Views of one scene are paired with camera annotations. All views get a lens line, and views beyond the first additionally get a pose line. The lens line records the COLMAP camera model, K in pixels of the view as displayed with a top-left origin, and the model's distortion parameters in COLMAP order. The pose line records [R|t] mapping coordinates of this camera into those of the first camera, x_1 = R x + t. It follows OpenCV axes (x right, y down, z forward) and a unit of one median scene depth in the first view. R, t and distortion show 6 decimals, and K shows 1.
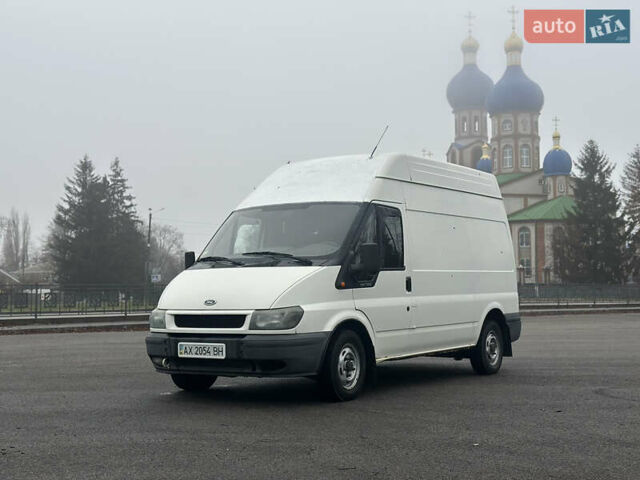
lens RADIAL K [[890.9, 0, 319.4], [0, 890.9, 242.7], [0, 0, 1]] dist [0.147753, 0.000000]
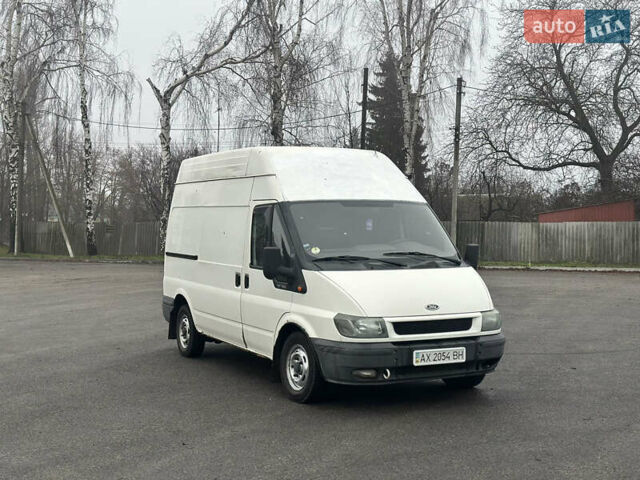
lens RADIAL K [[890.9, 0, 320.7], [0, 890.9, 240.6], [0, 0, 1]] dist [0.147753, 0.000000]
pose [[0.493746, -0.007996, 0.869569, -0.976361], [-0.049390, 0.998086, 0.037222, -0.035019], [-0.868203, -0.061327, 0.492406, 0.584277]]
